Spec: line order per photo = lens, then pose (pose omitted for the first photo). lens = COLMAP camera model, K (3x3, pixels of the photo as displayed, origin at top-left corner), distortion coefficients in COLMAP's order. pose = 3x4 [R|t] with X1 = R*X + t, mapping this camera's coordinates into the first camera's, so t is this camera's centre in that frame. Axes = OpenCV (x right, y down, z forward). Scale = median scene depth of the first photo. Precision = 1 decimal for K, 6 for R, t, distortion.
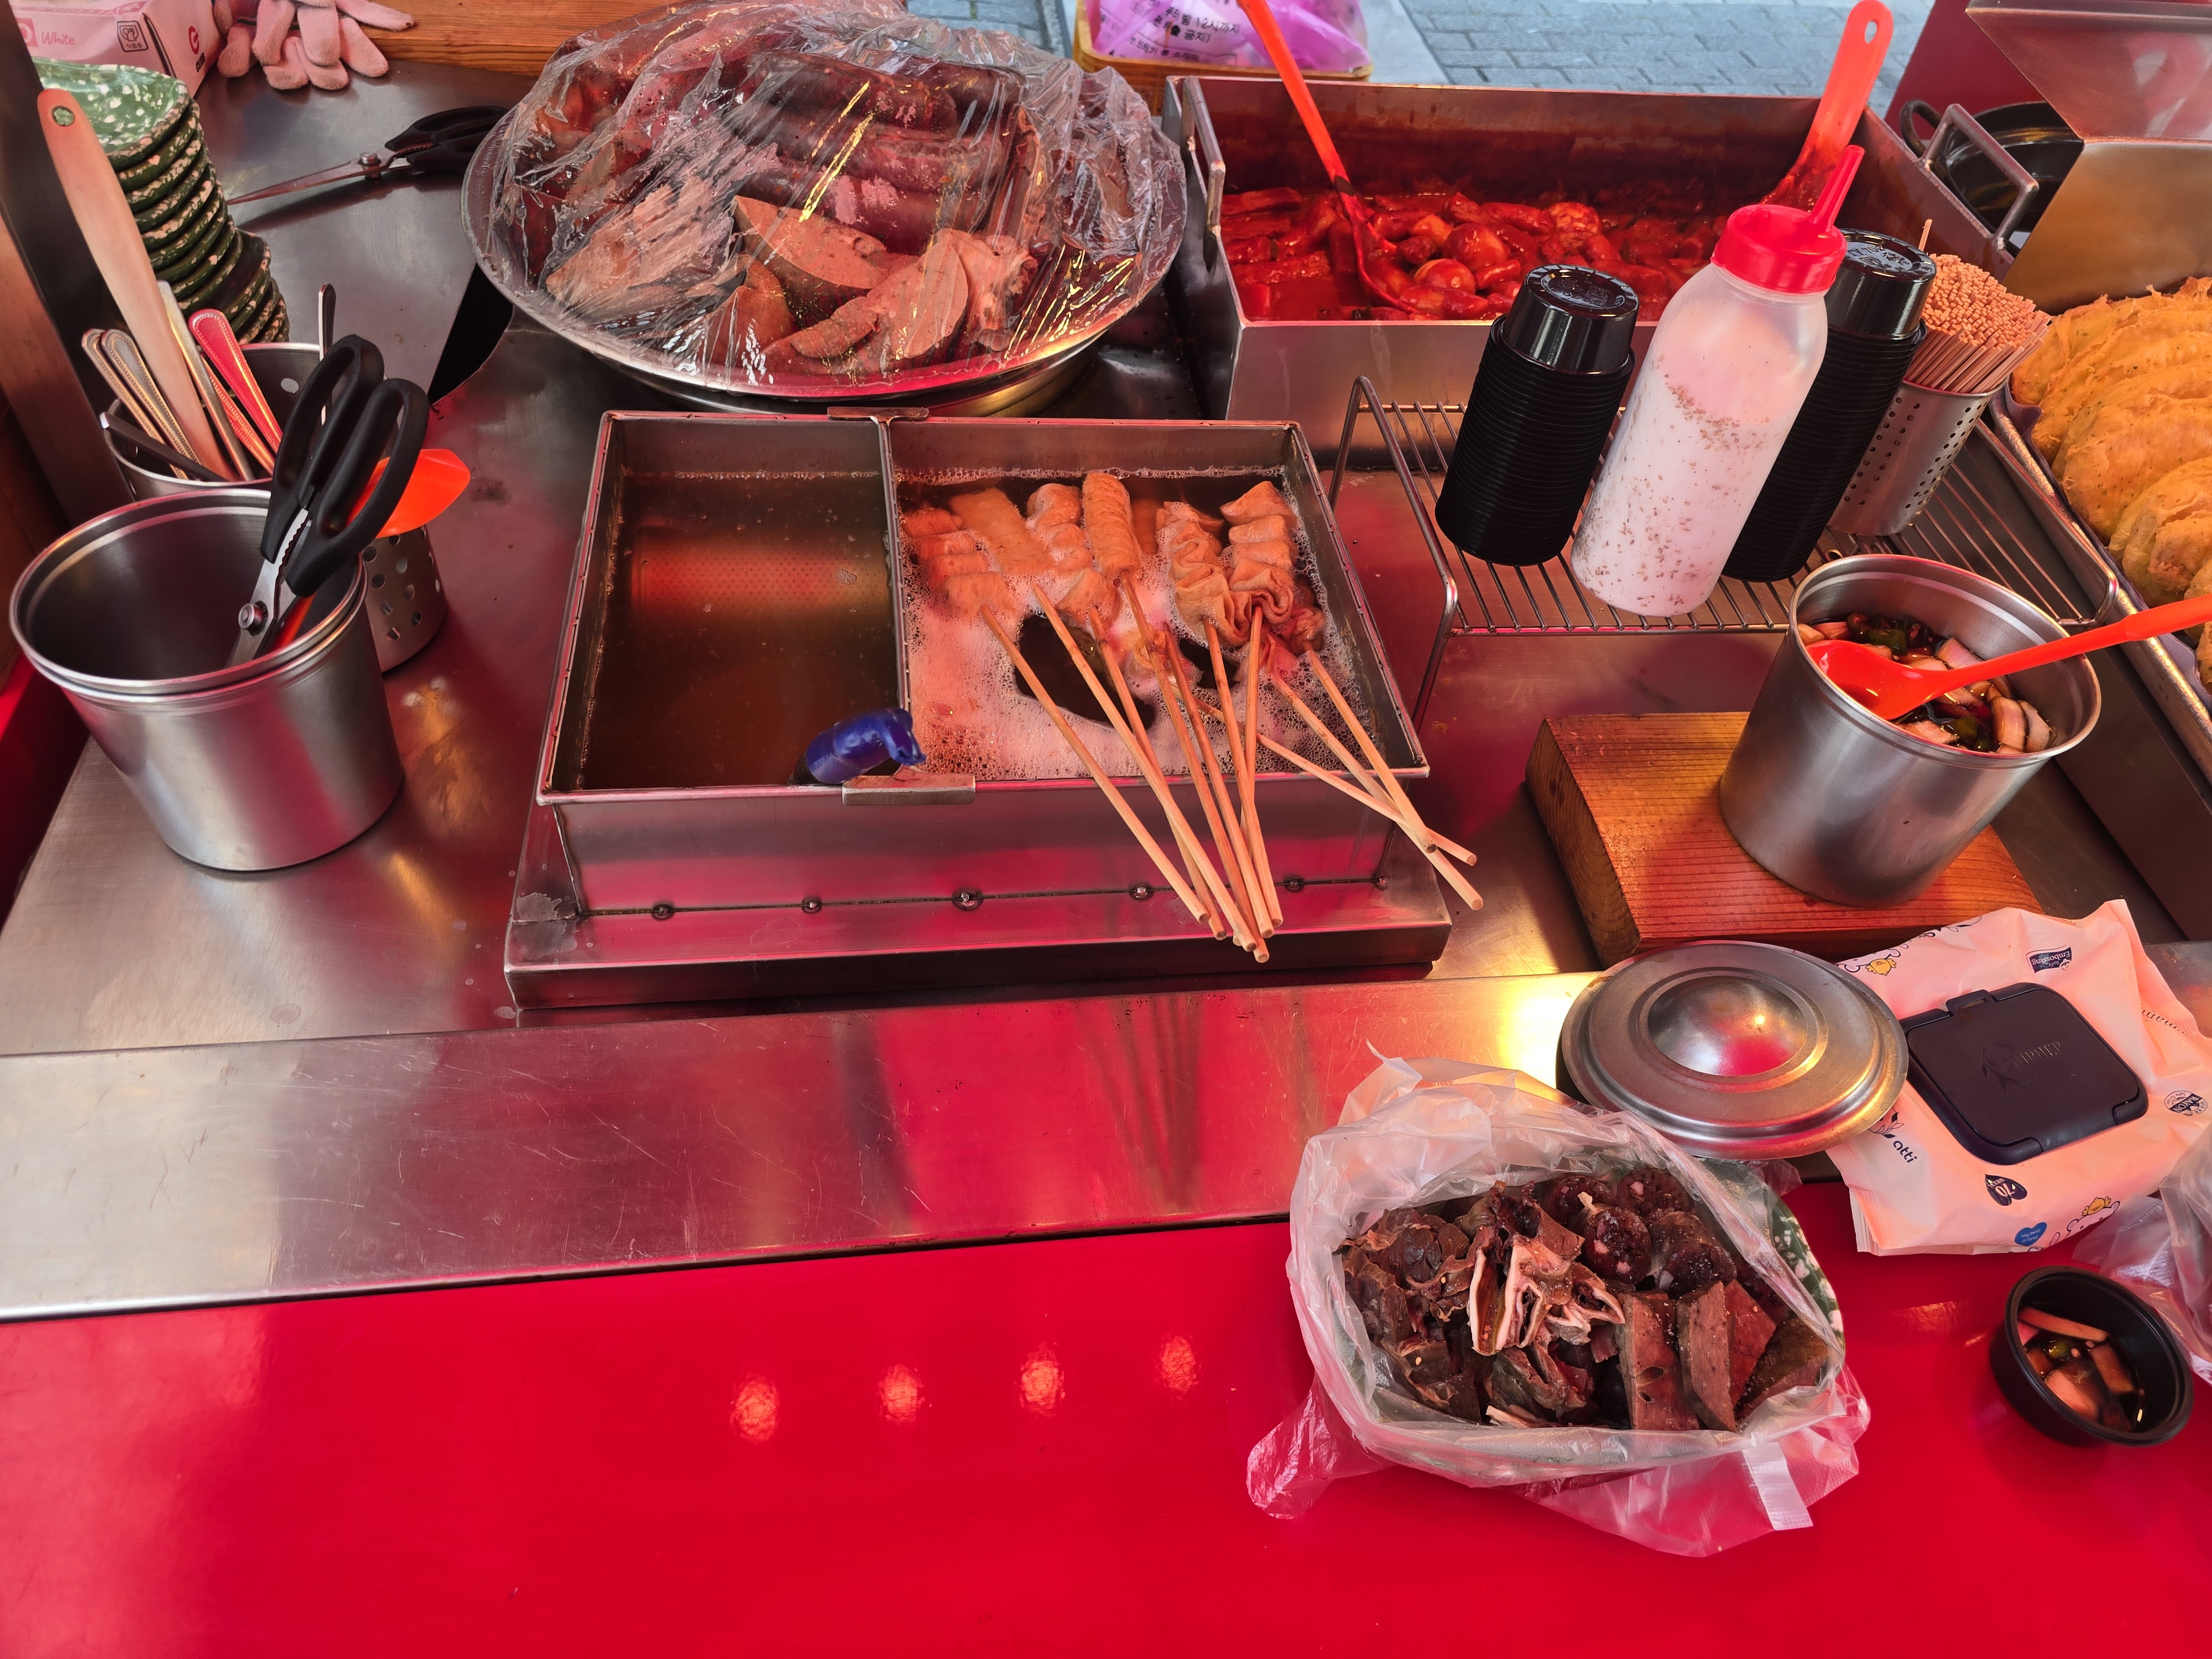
lens RADIAL K [[1464.5, 0, 1106.0], [0, 1464.5, 829.5], [0, 0, 1]] dist [-0.034637, -0.000279]
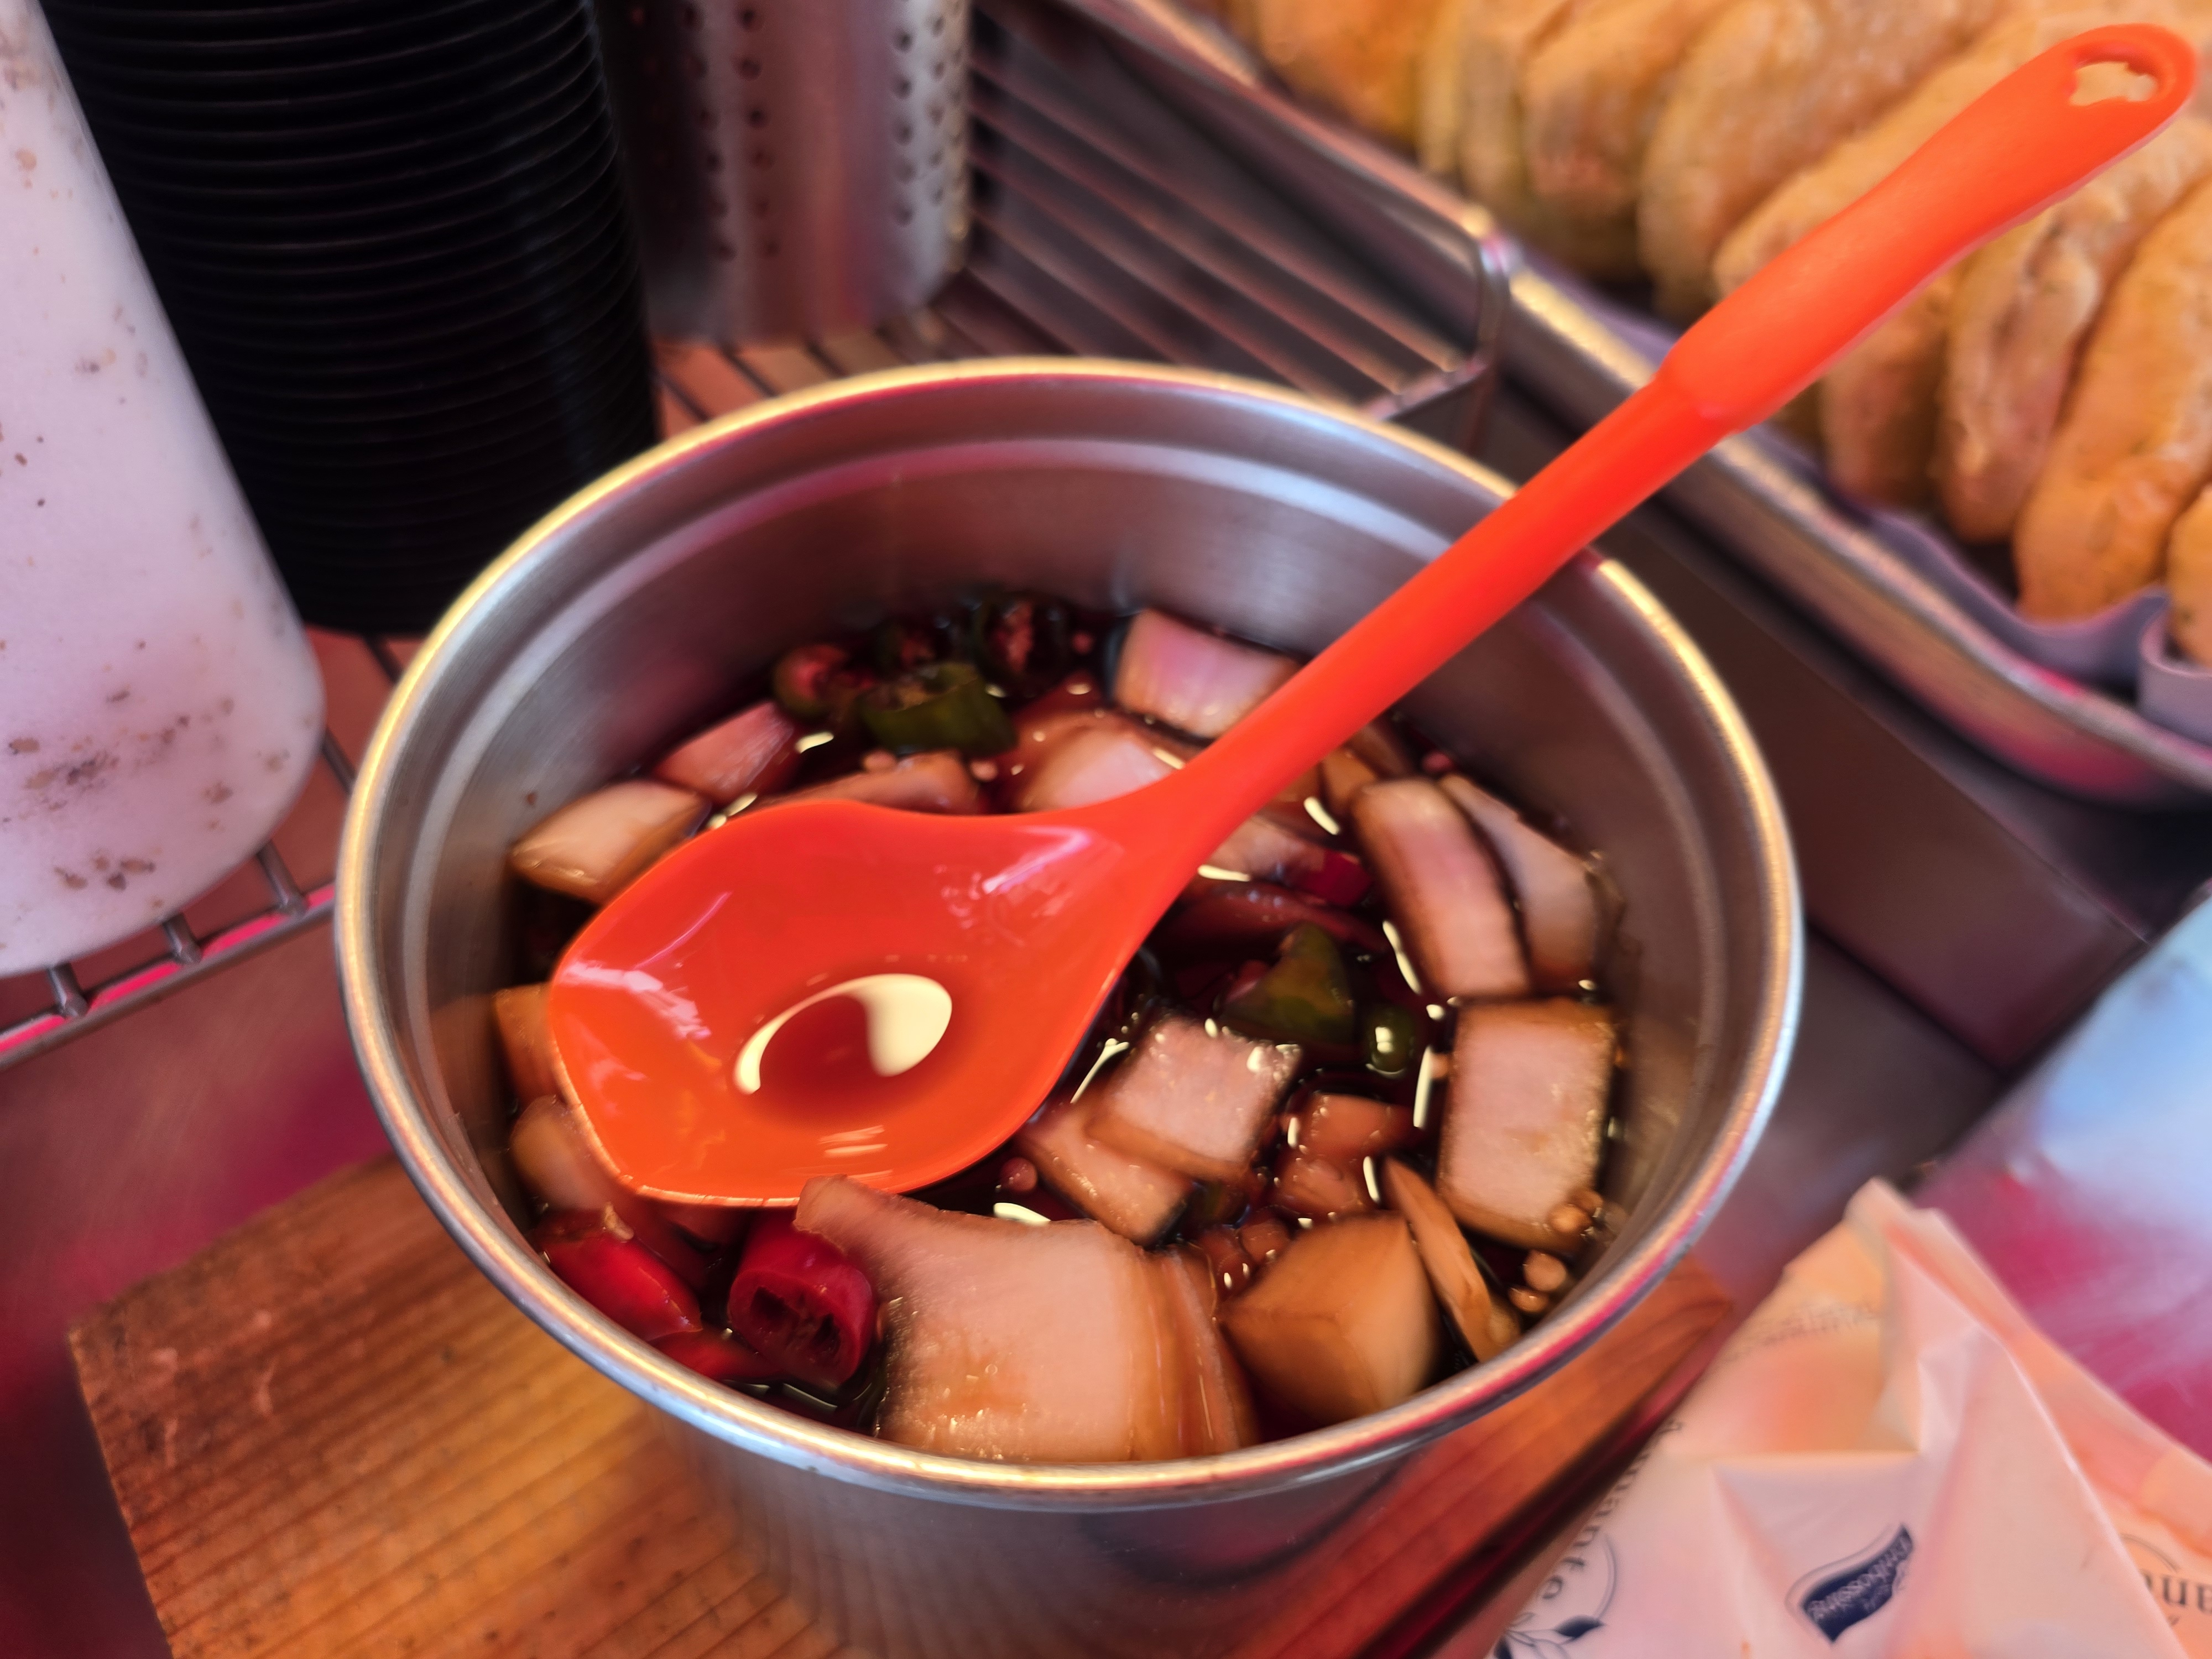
lens RADIAL K [[1464.5, 0, 1106.0], [0, 1464.5, 829.5], [0, 0, 1]] dist [-0.034637, -0.000279]
pose [[0.852712, -0.421938, 0.307979, 0.413807], [0.398256, 0.906617, 0.139421, -0.119001], [-0.338046, 0.003768, 0.941122, 0.642978]]
